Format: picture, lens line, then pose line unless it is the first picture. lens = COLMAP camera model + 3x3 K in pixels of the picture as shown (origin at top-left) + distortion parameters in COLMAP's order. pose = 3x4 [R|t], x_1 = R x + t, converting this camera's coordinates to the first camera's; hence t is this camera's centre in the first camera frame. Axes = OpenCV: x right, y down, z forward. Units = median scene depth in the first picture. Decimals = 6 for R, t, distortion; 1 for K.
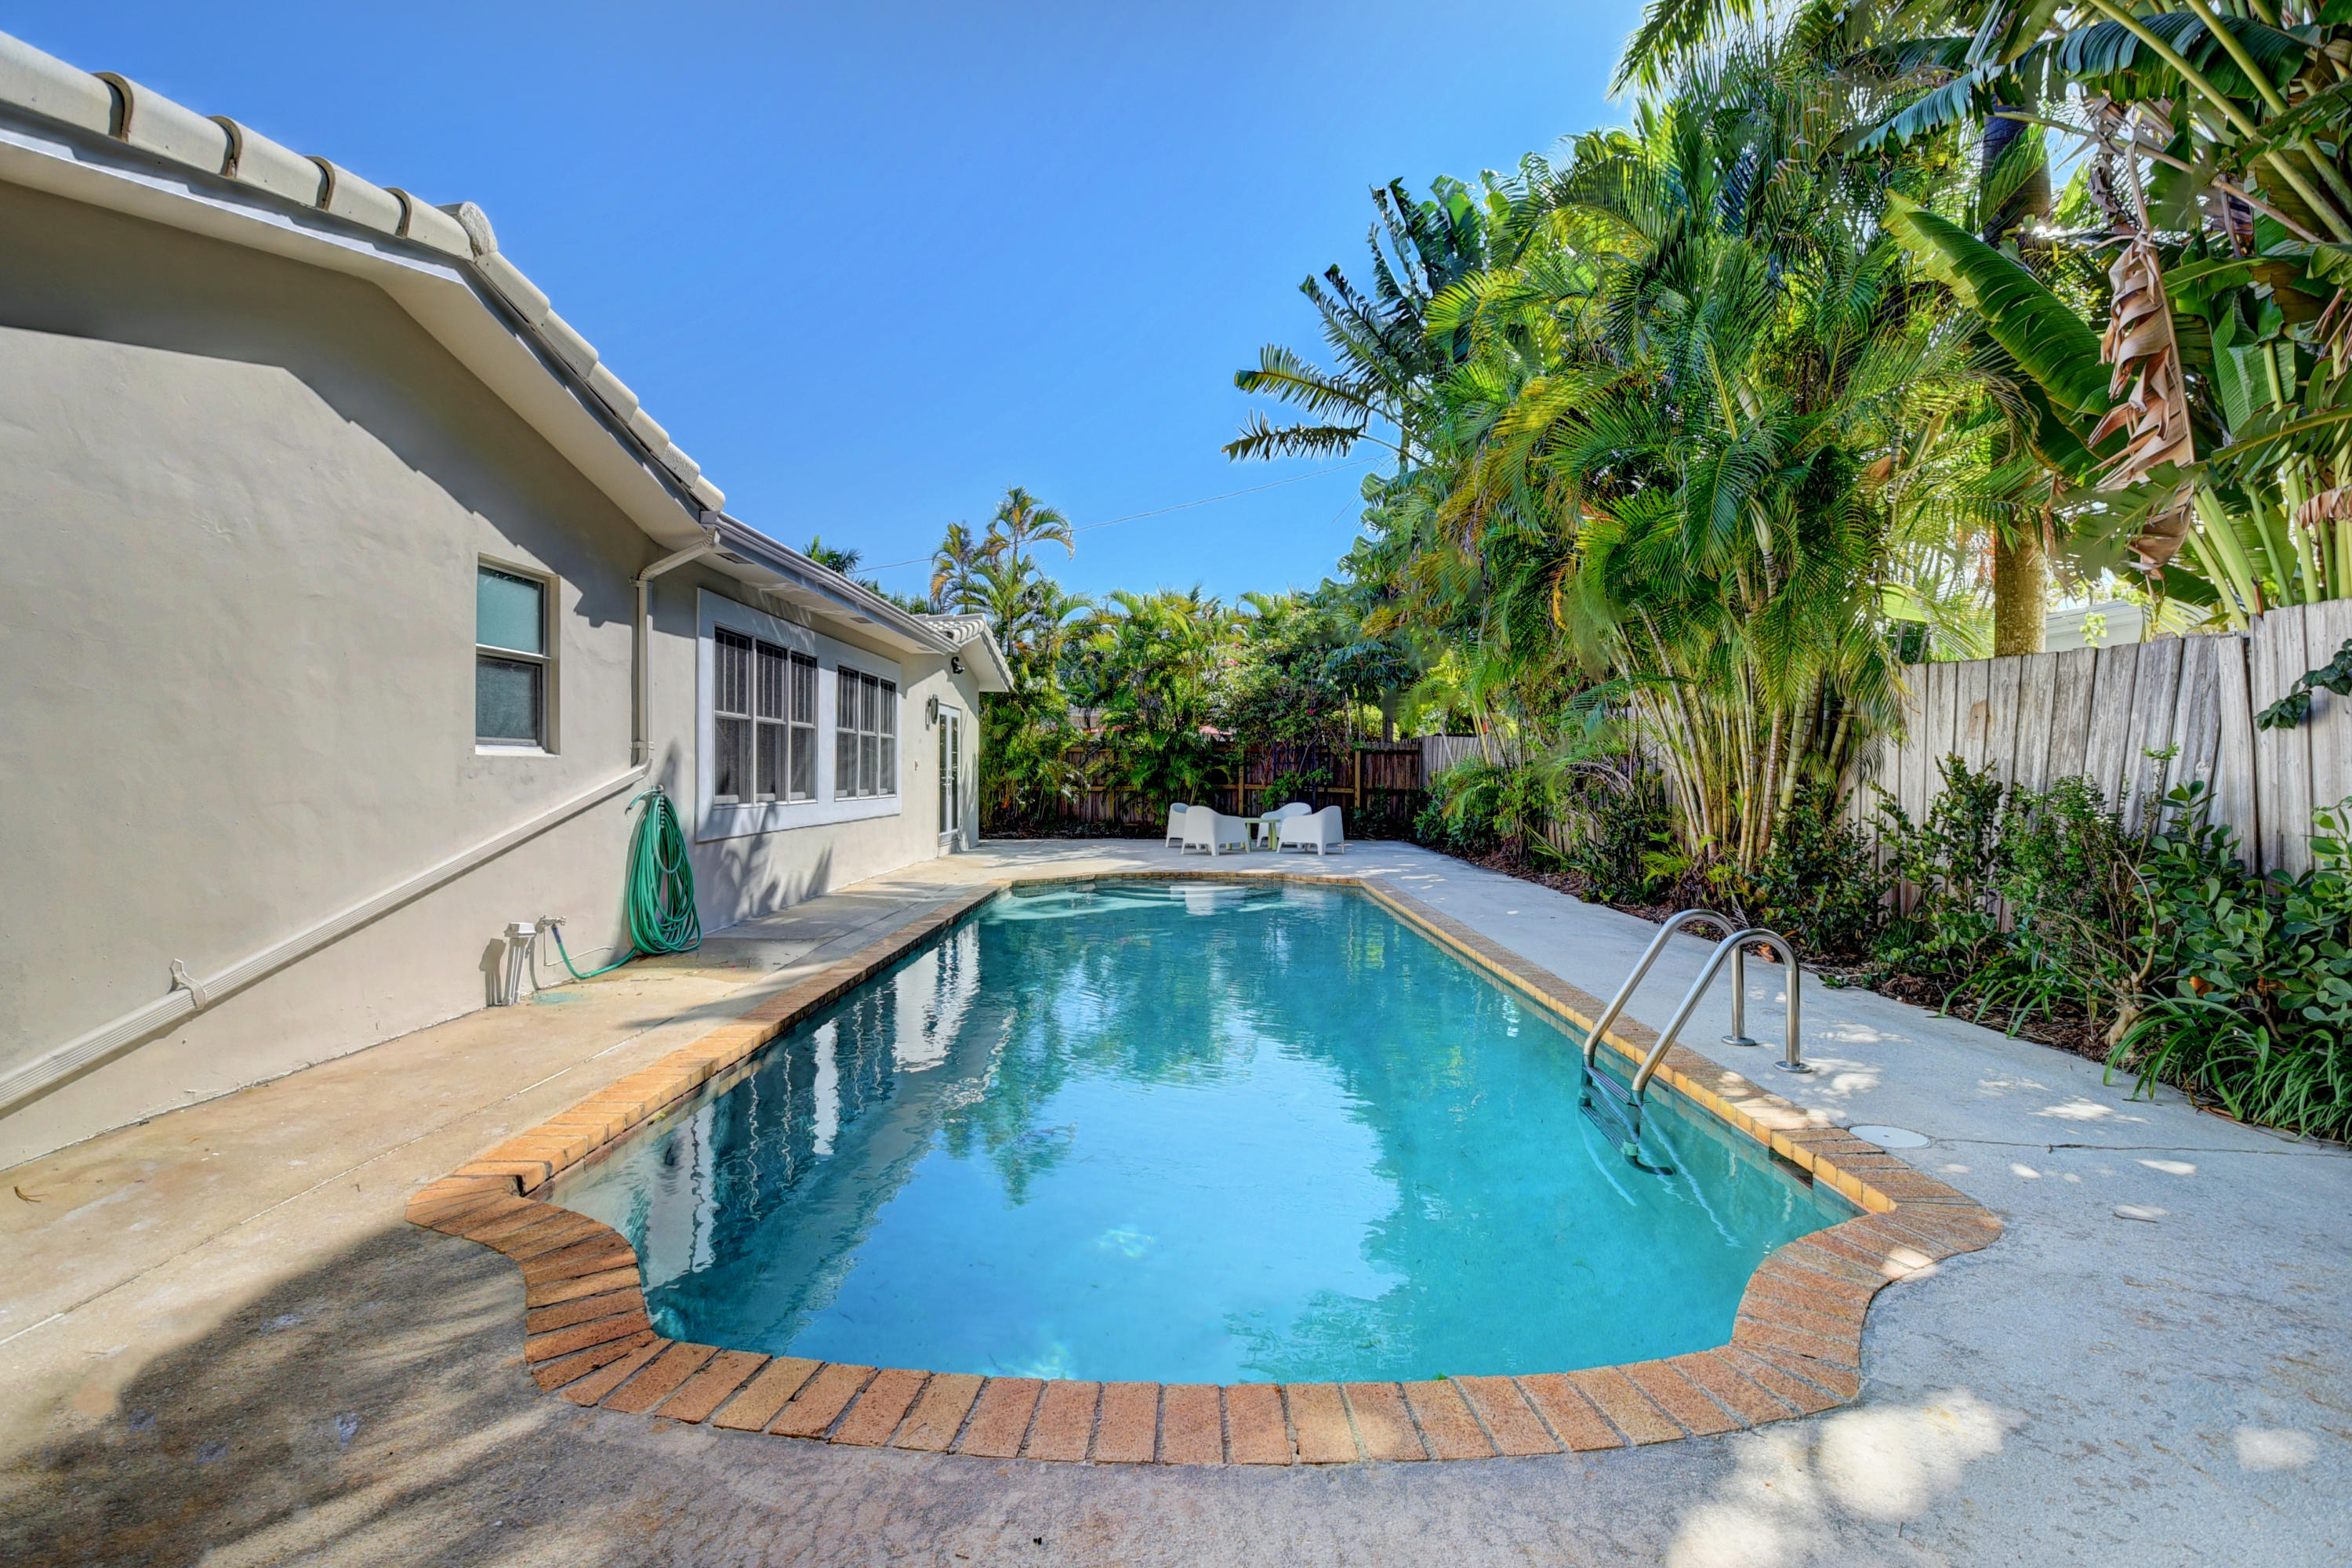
lens RADIAL K [[1039.7, 0, 1178.7], [0, 1039.7, 772.8], [0, 0, 1]] dist [0.001999, -0.000742]
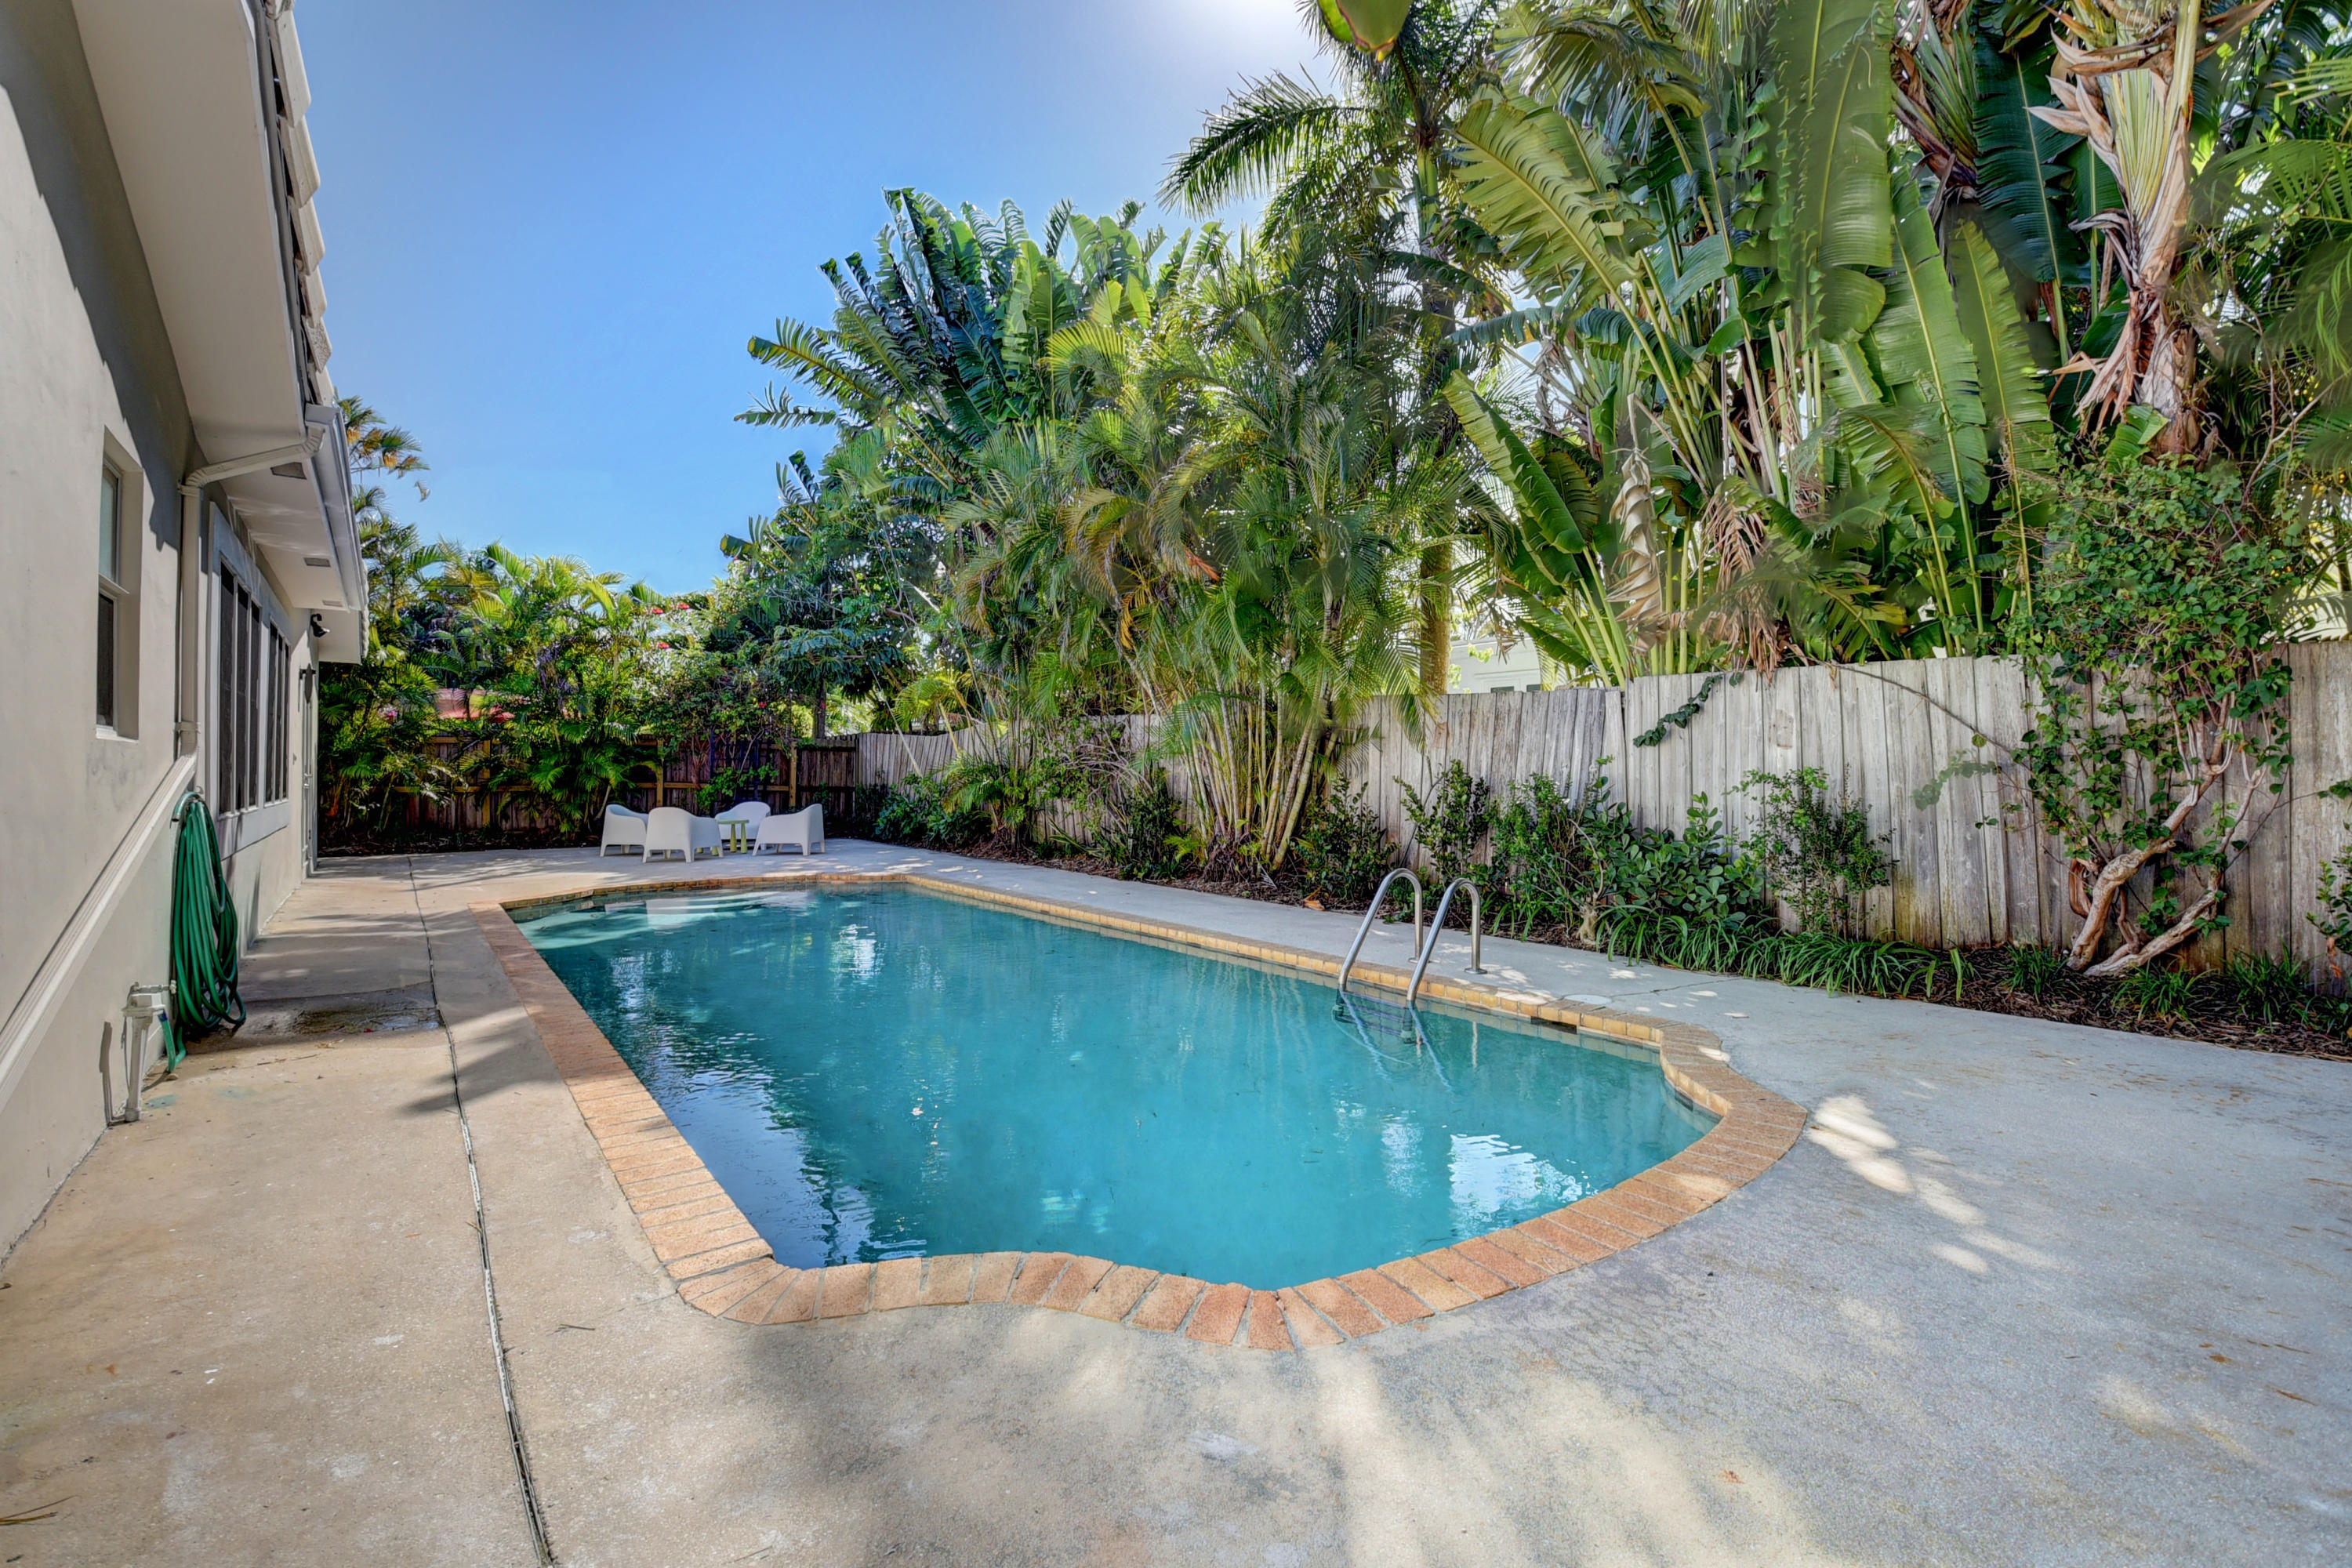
lens RADIAL K [[1039.7, 0, 1178.7], [0, 1039.7, 772.8], [0, 0, 1]] dist [0.001999, -0.000742]
pose [[0.789009, -0.000390, 0.614381, -0.360737], [-0.001445, 0.999996, 0.002490, -0.000477], [-0.614380, -0.002853, 0.789005, 0.059024]]
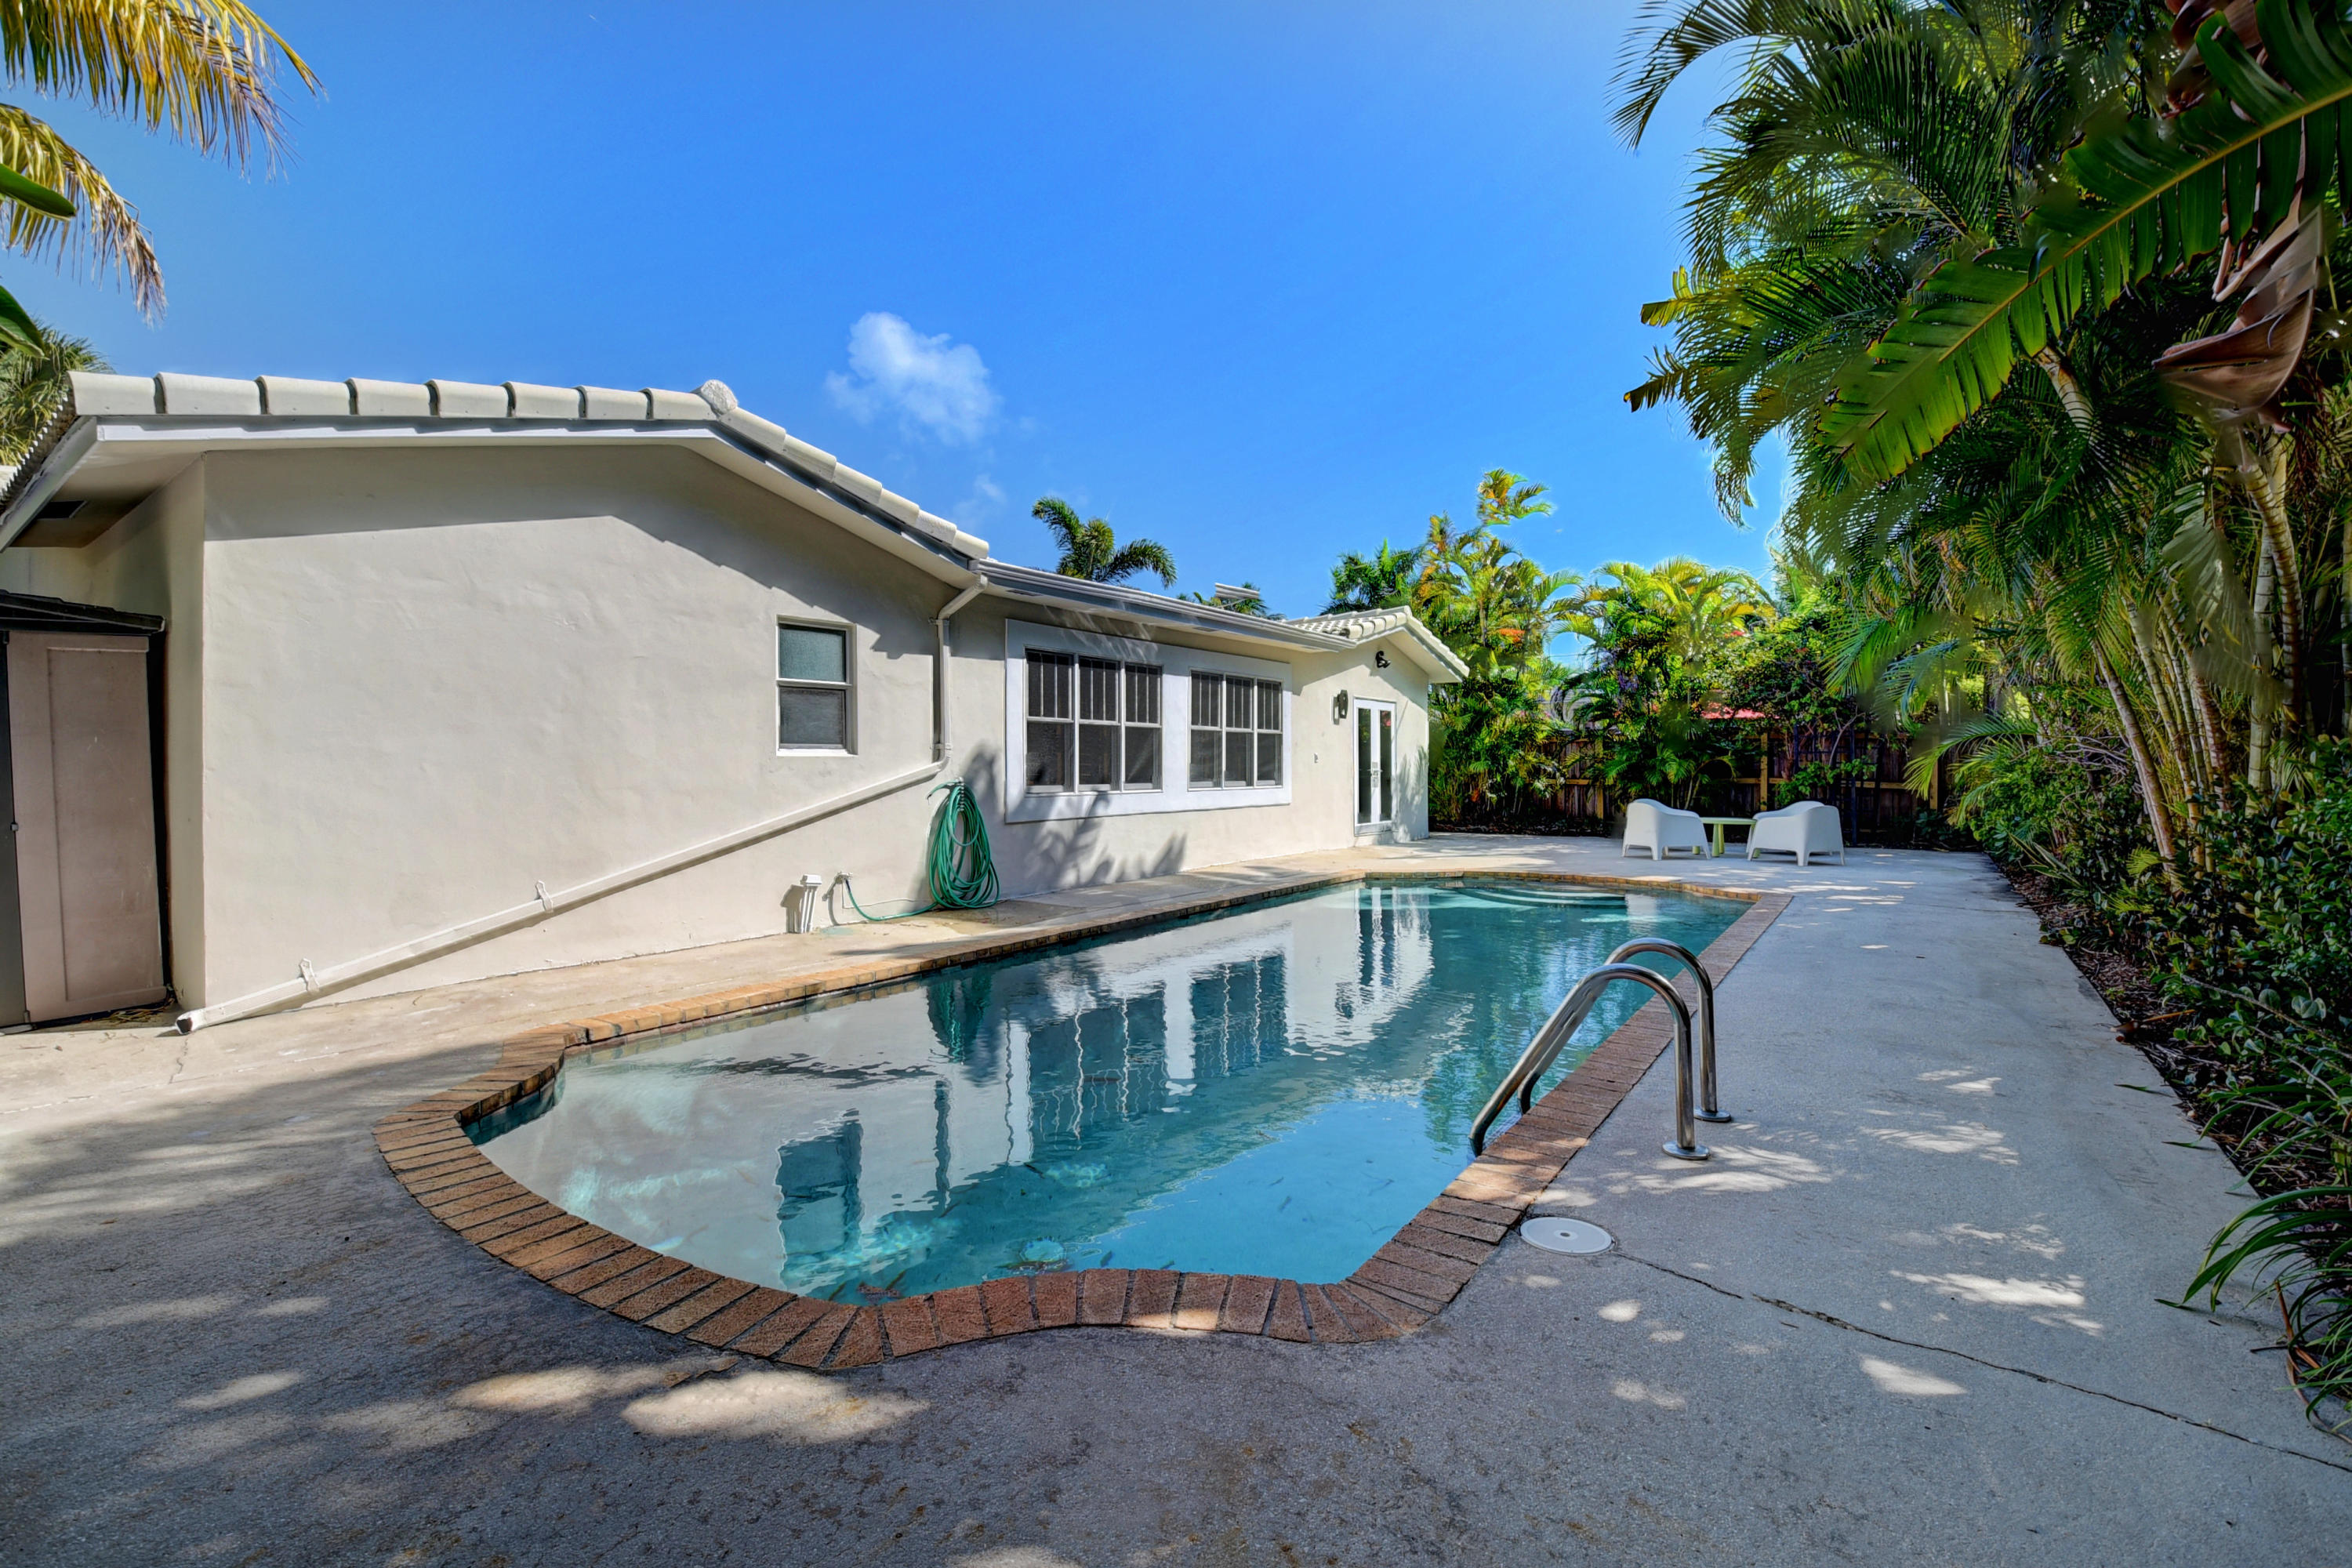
lens RADIAL K [[1039.7, 0, 1178.7], [0, 1039.7, 772.8], [0, 0, 1]] dist [0.001999, -0.000742]
pose [[0.826242, 0.000613, -0.563315, 0.381476], [0.003892, 0.999969, 0.006797, -0.001202], [0.563302, -0.007808, 0.826215, 0.083978]]
